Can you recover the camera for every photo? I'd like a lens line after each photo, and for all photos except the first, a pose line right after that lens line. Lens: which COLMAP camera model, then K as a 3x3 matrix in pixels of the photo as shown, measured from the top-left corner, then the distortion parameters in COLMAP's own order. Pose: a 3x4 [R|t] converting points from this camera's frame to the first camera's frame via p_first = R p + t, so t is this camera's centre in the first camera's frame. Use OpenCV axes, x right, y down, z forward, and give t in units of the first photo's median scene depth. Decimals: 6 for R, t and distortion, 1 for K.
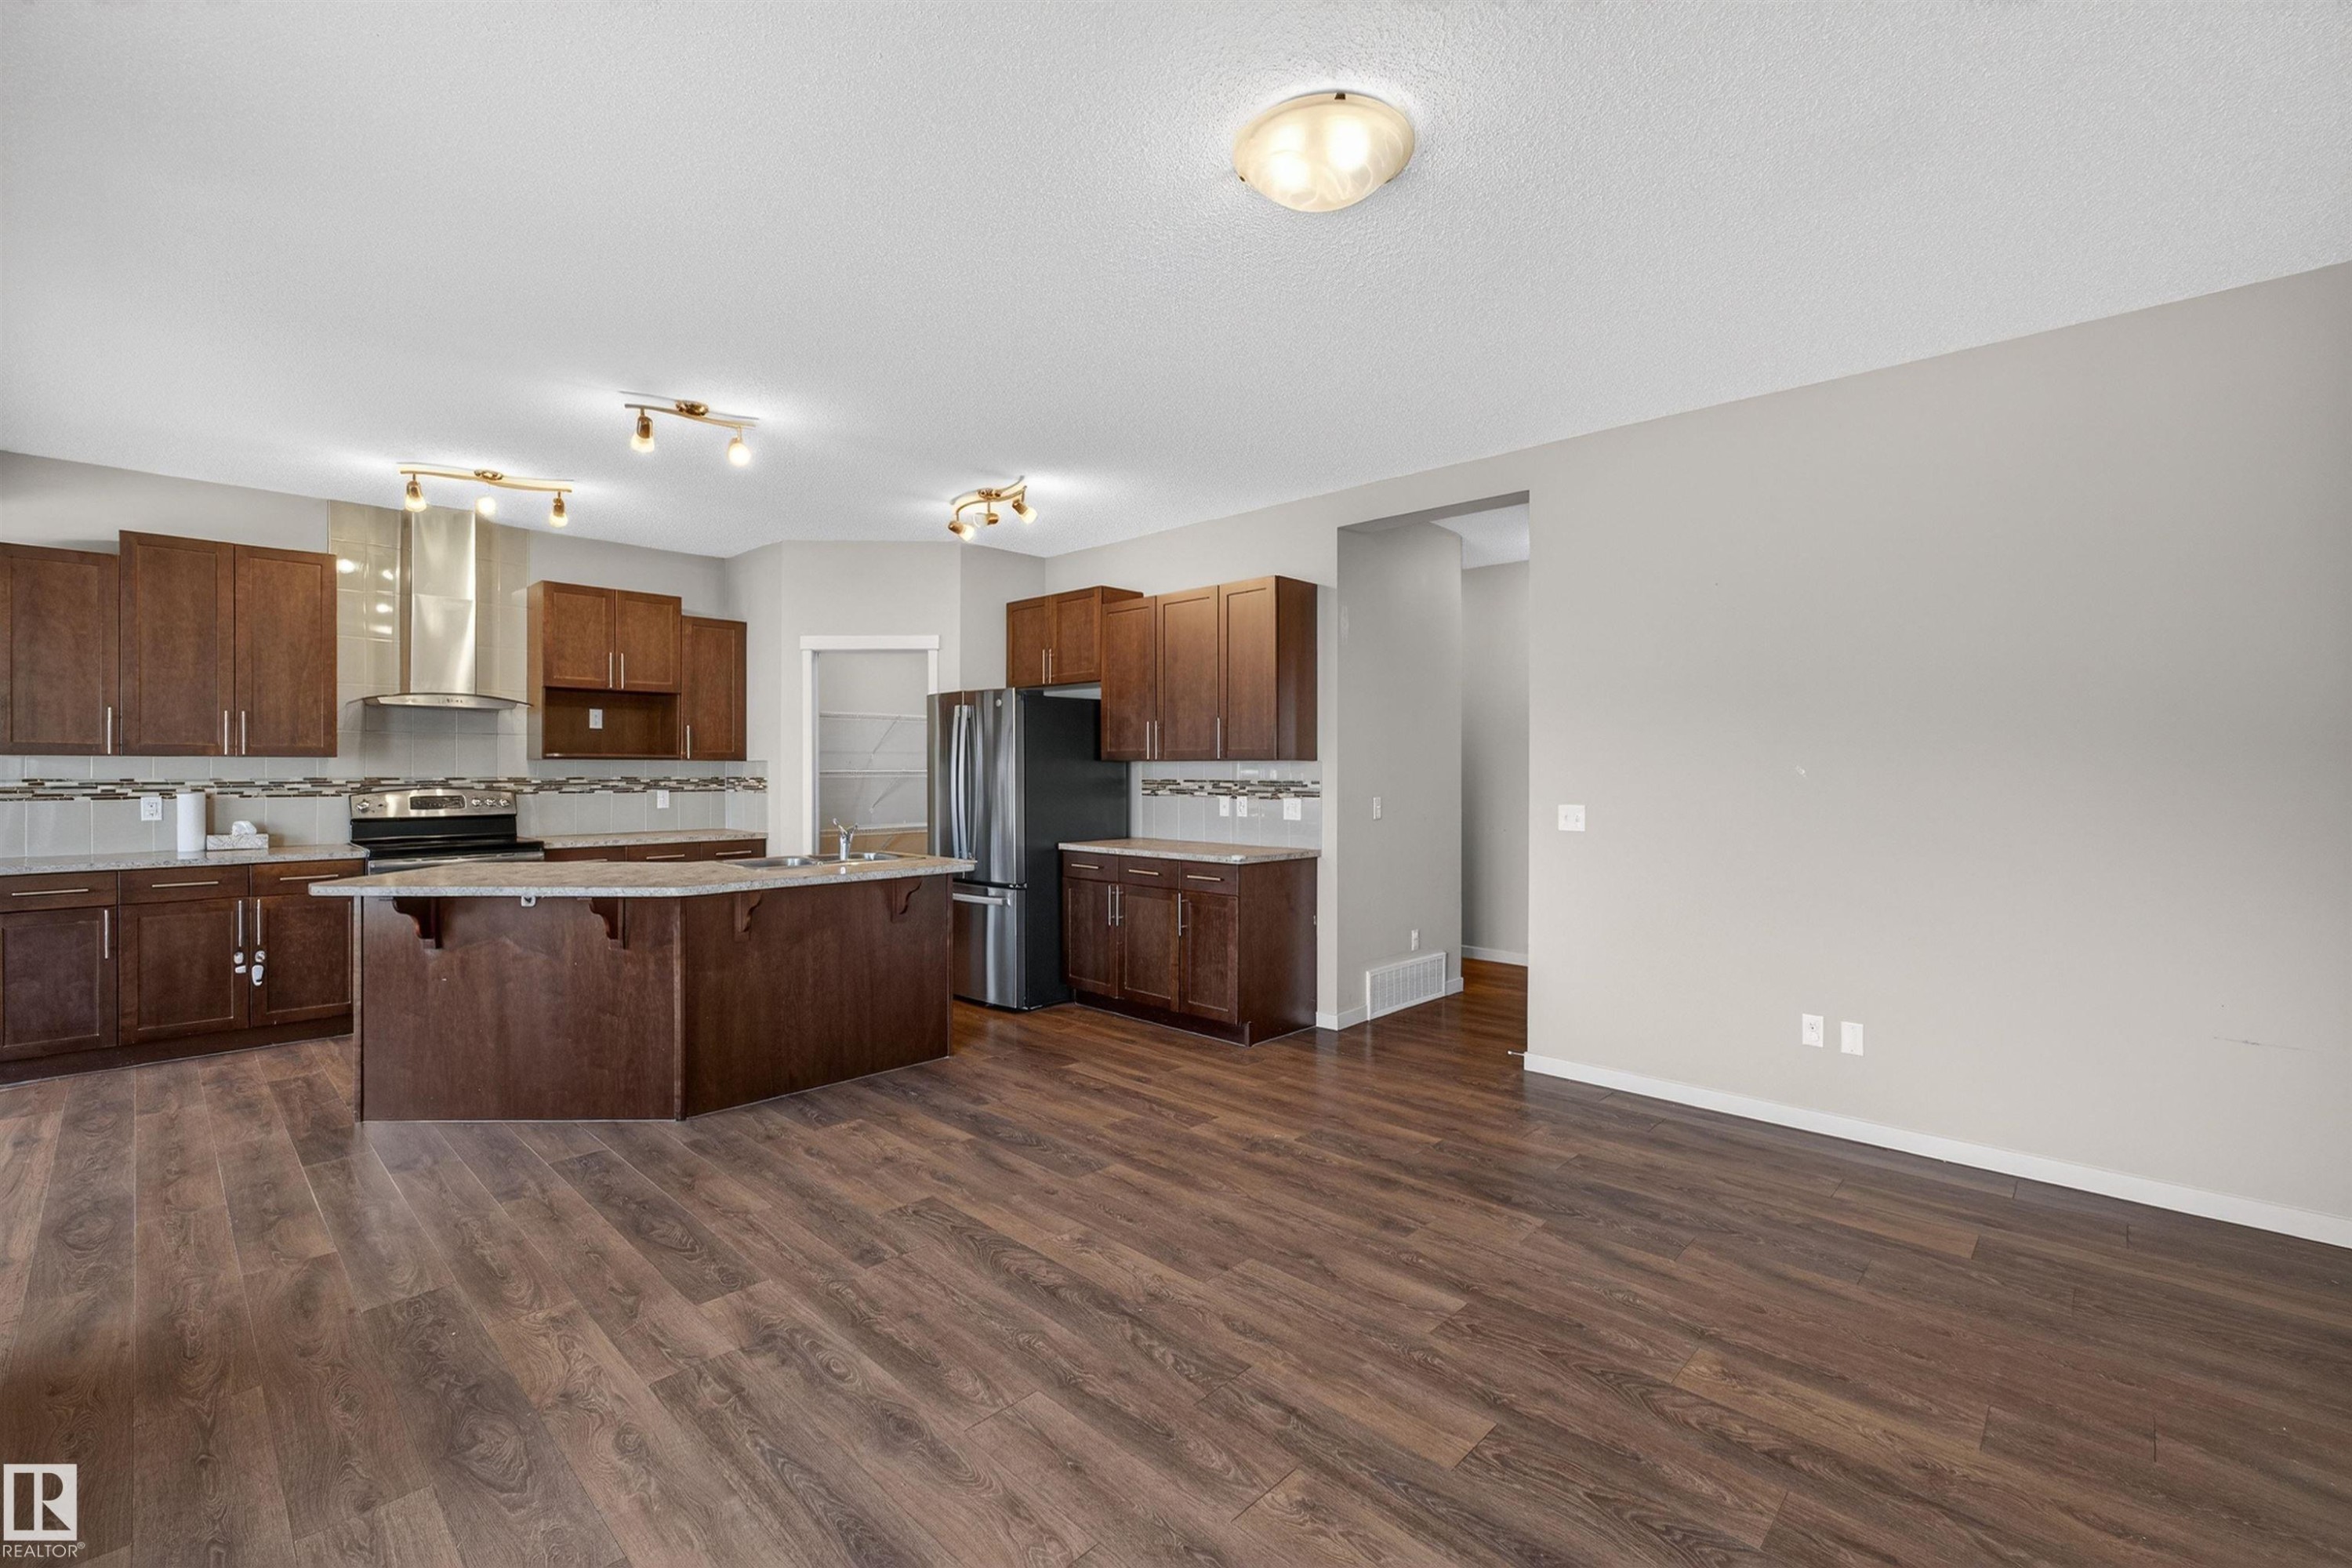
lens RADIAL K [[1001.7, 0, 1168.9], [0, 1001.7, 778.0], [0, 0, 1]] dist [-0.012722, 0.003111]
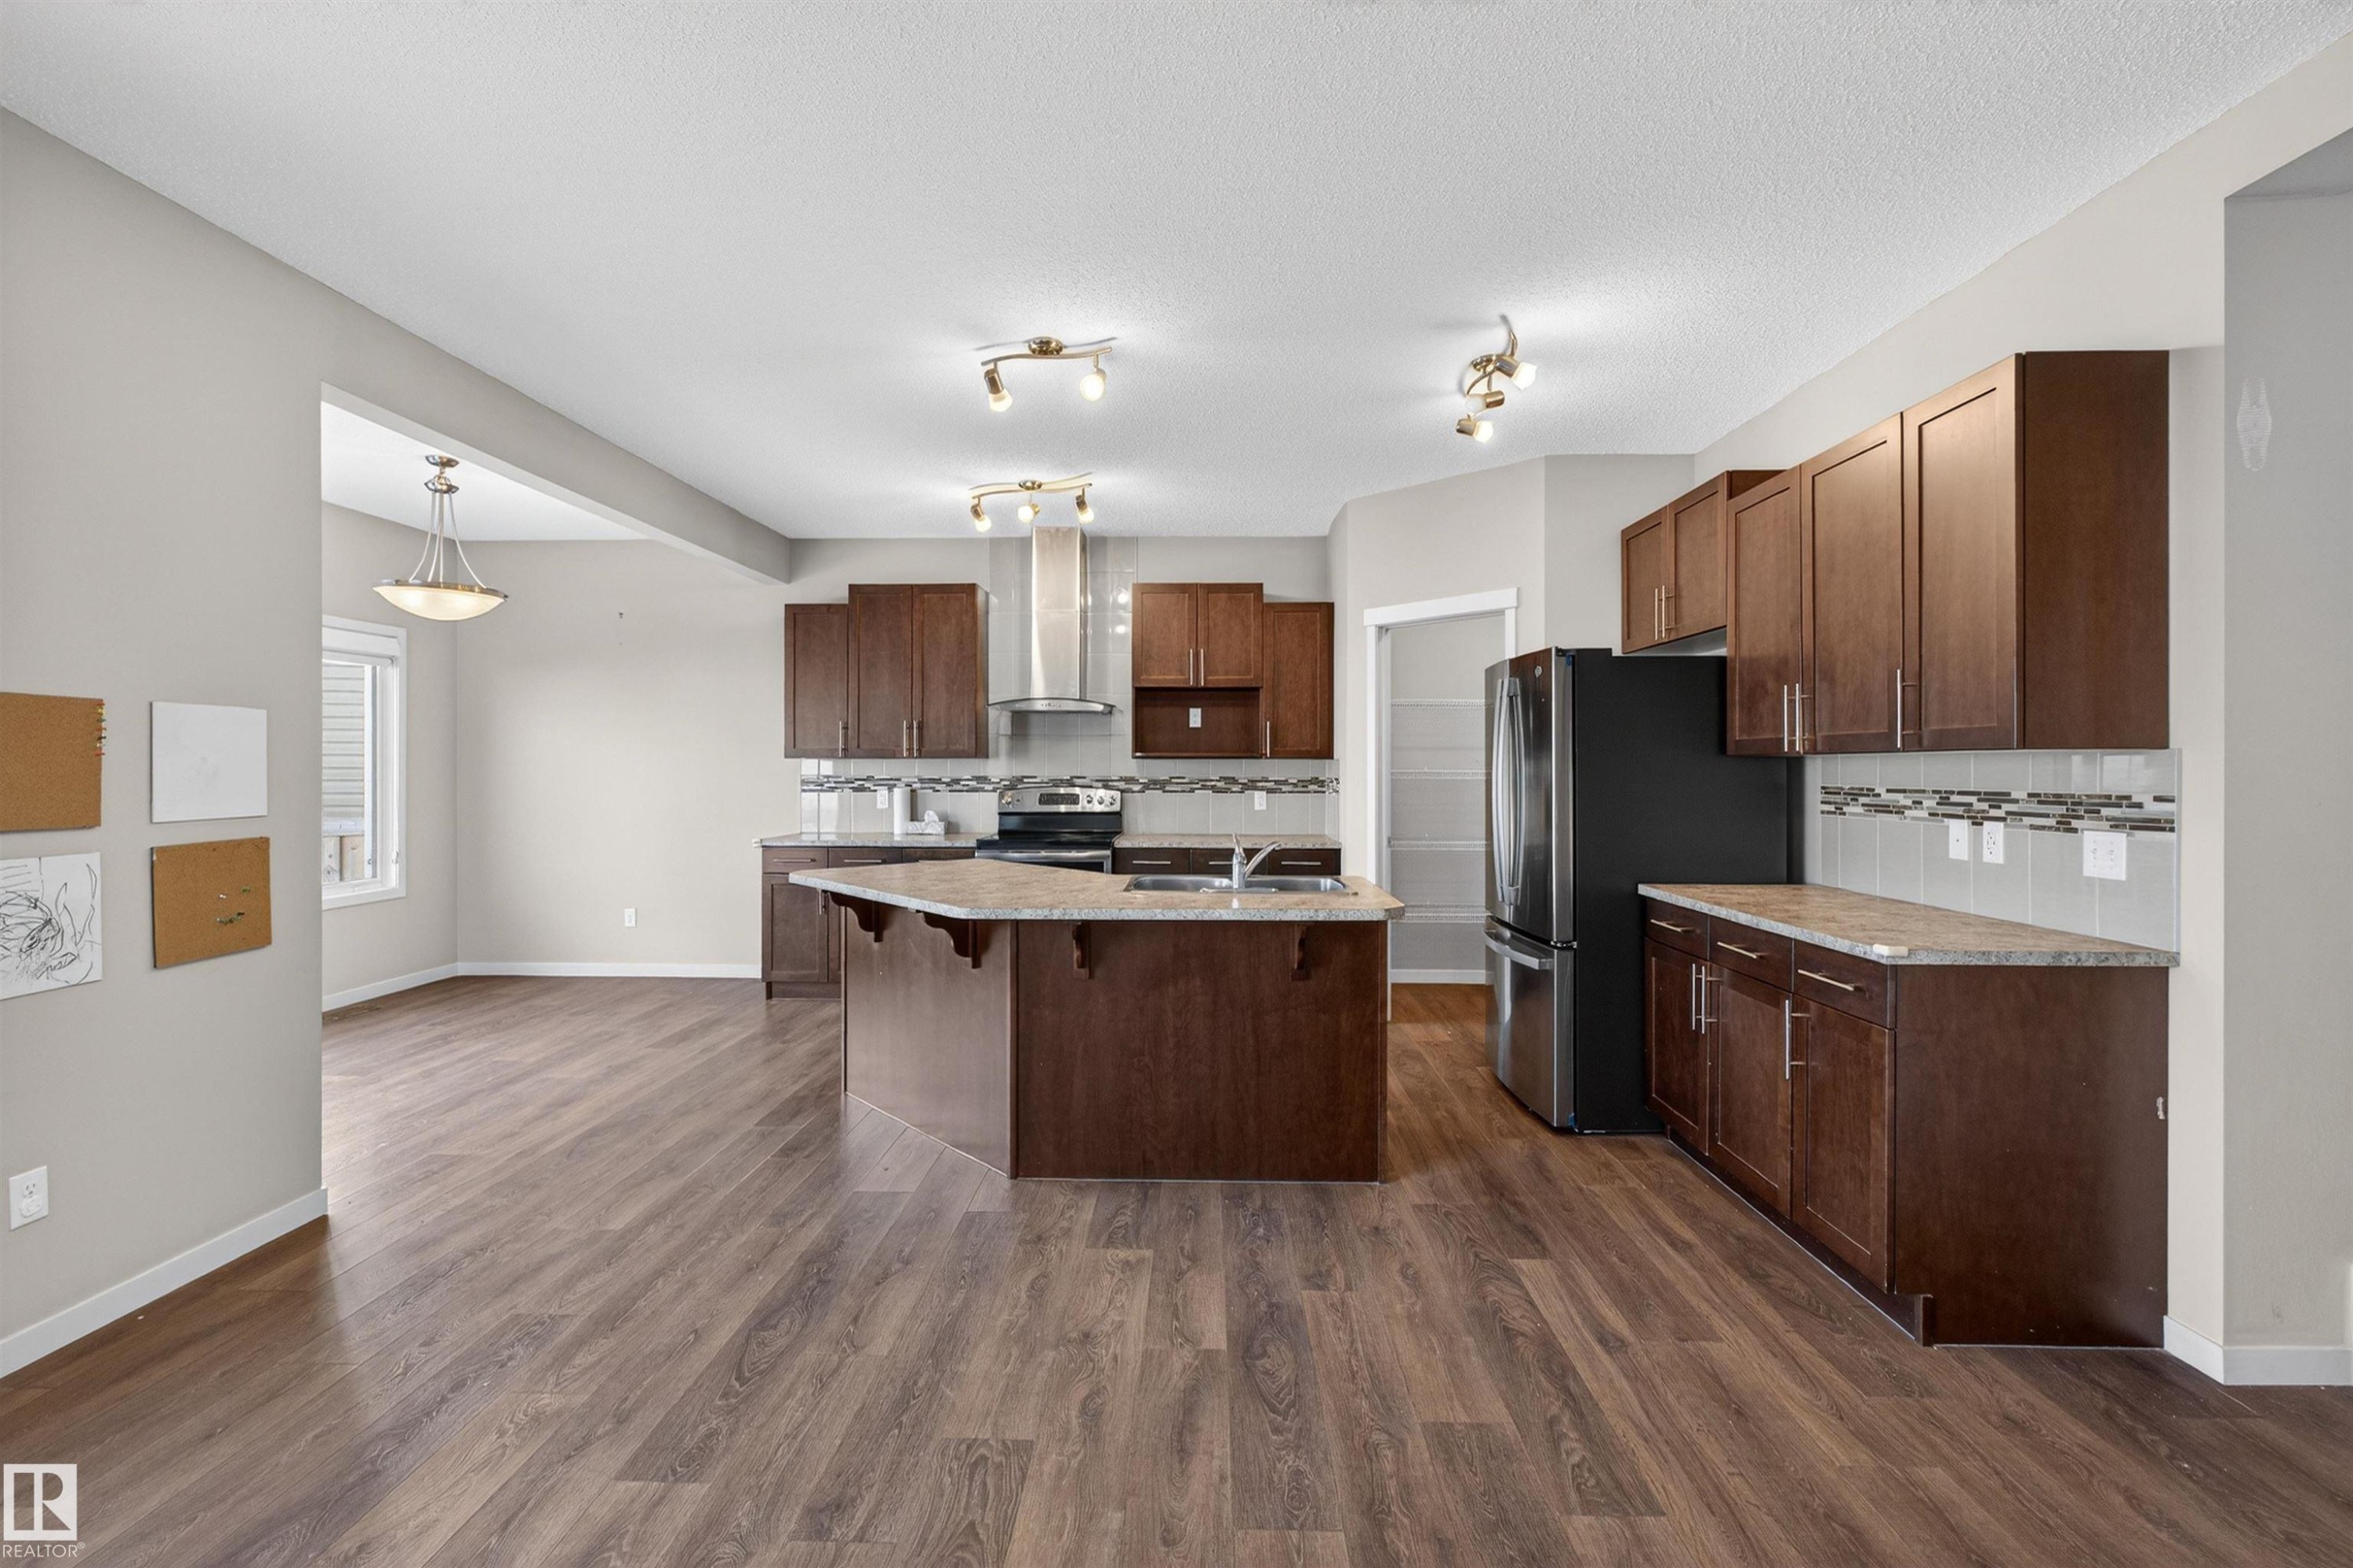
lens RADIAL K [[1002.2, 0, 1175.1], [0, 1002.2, 771.2], [0, 0, 1]] dist [-0.012722, 0.003111]
pose [[0.677709, 0.001888, -0.735328, 0.184817], [-0.007403, 0.999964, -0.004255, -0.002690], [0.735293, 0.008327, 0.677698, 0.407143]]
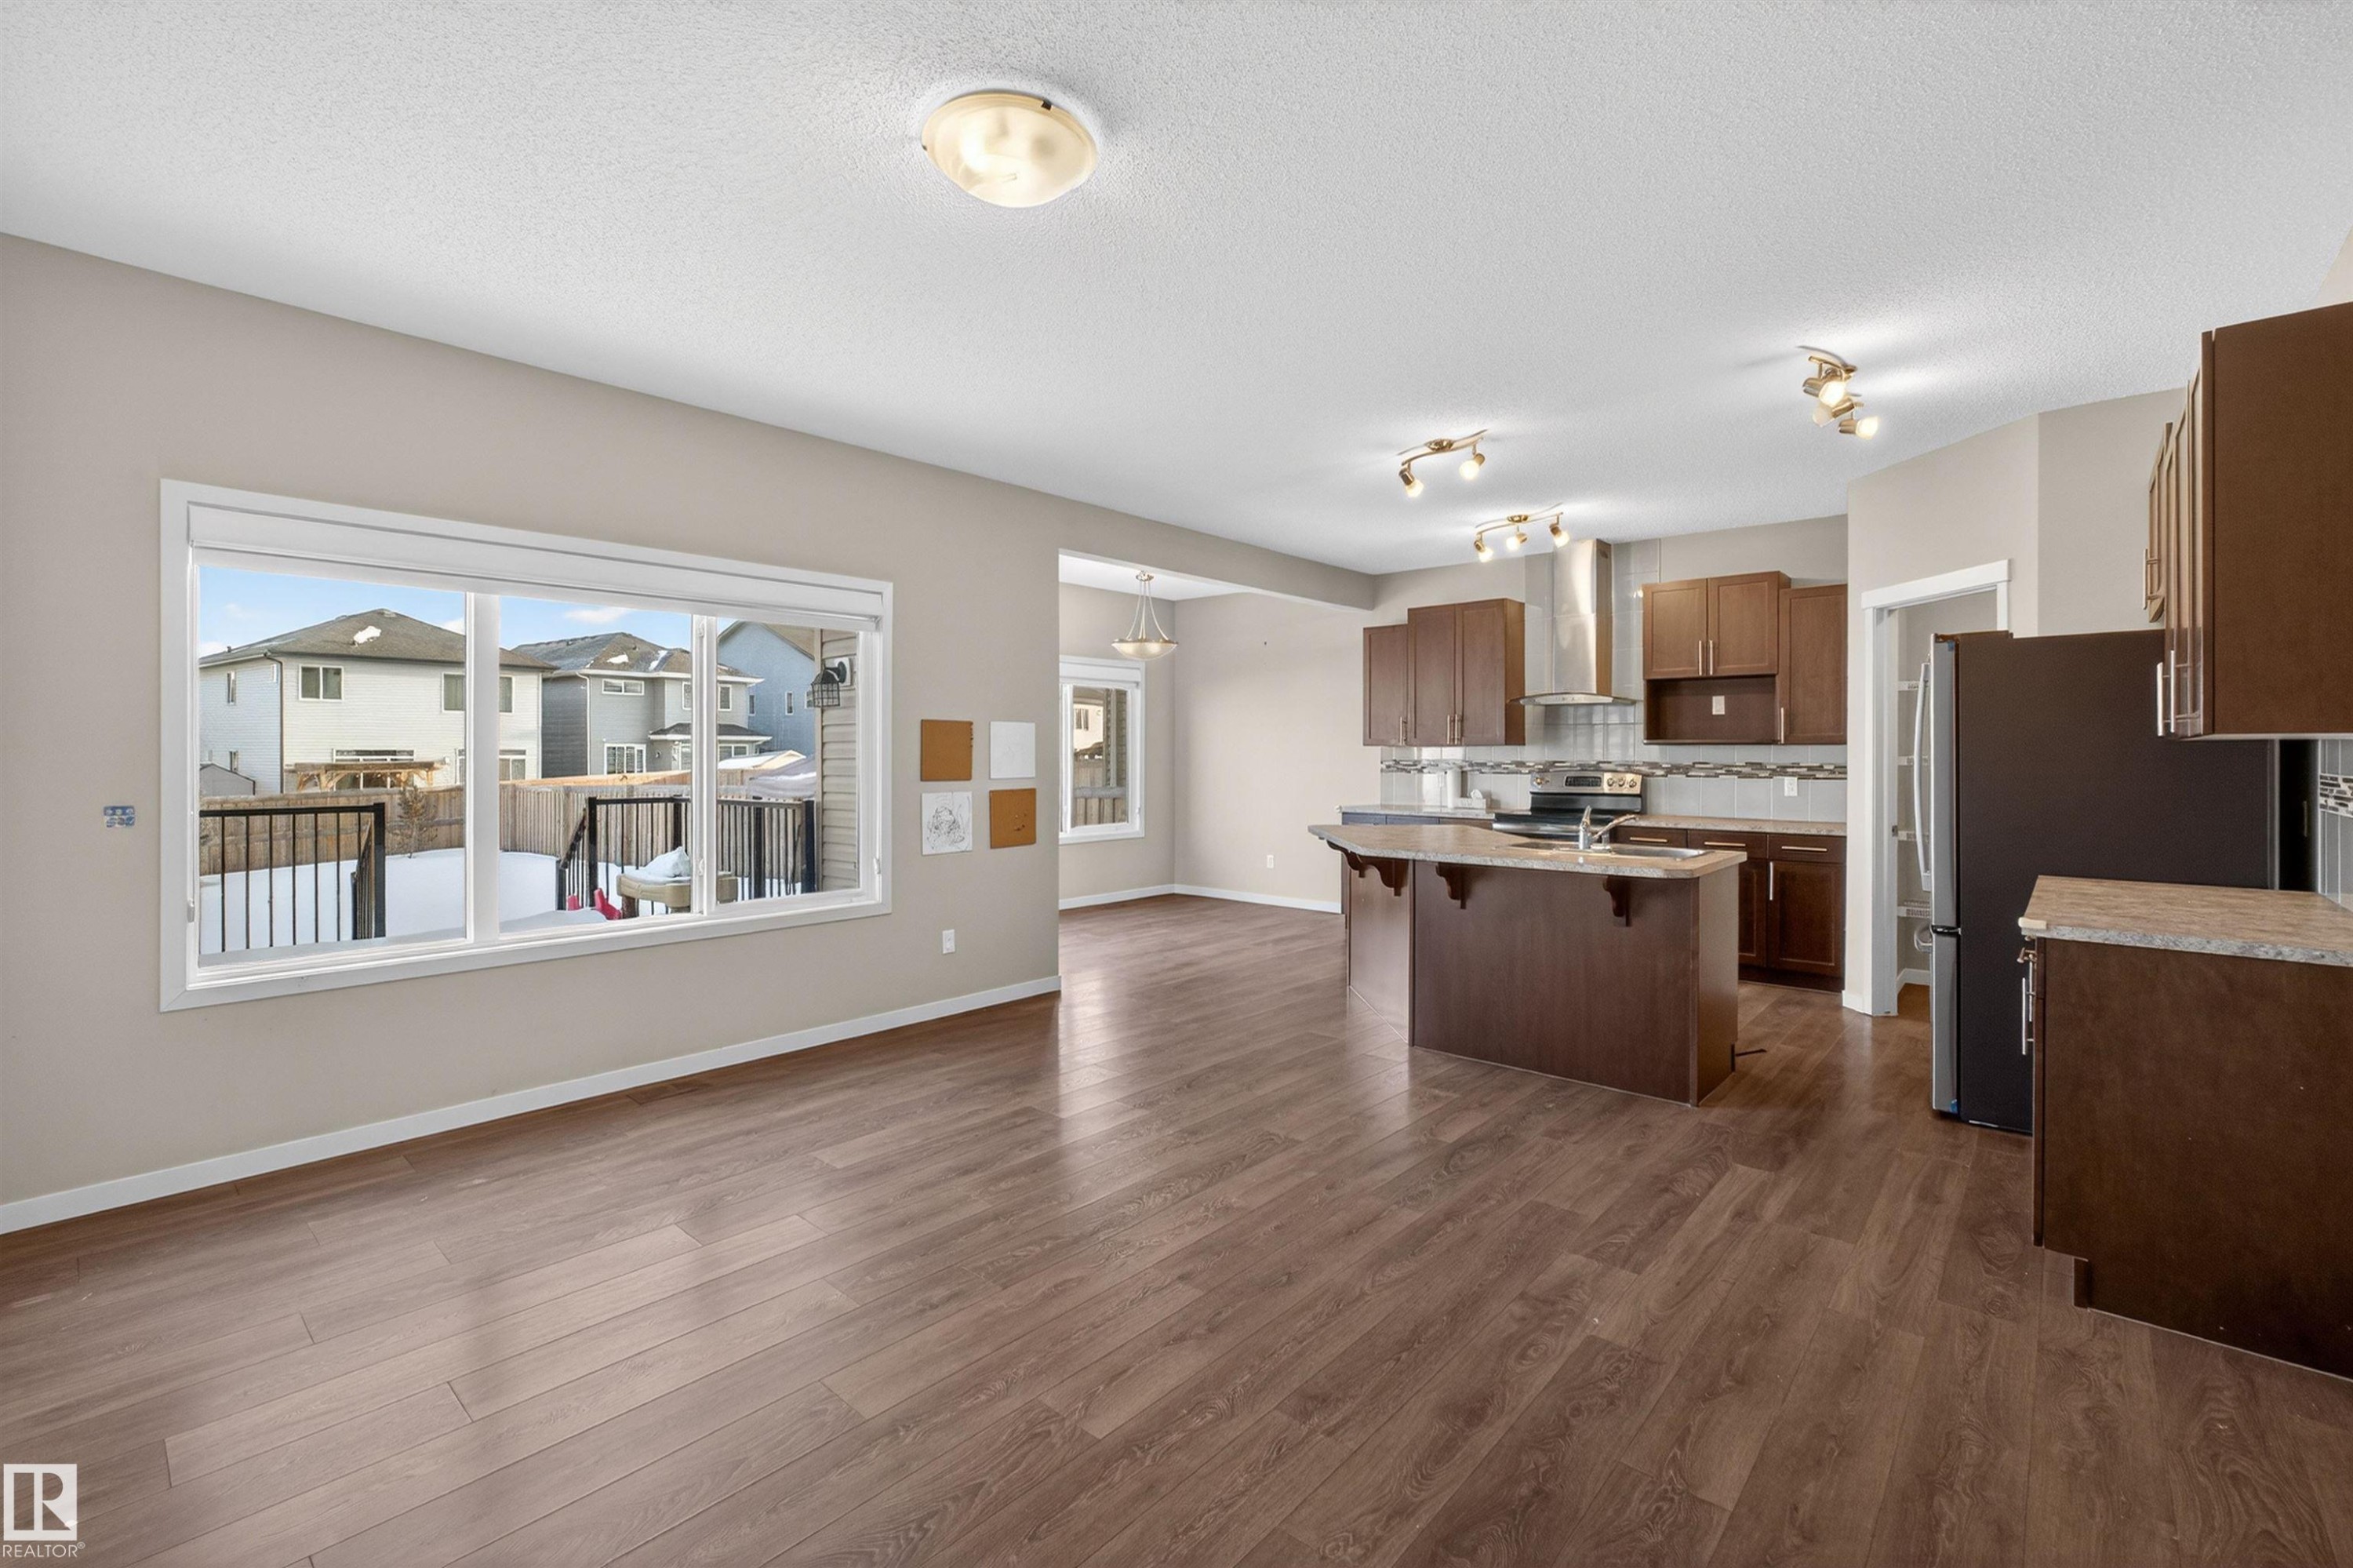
lens RADIAL K [[1002.2, 0, 1186.4], [0, 1002.2, 758.6], [0, 0, 1]] dist [-0.012722, 0.003111]
pose [[0.053021, 0.003952, -0.998586, 0.547667], [-0.010967, 0.999934, 0.003375, -0.002720], [0.998533, 0.010773, 0.053061, 0.520686]]
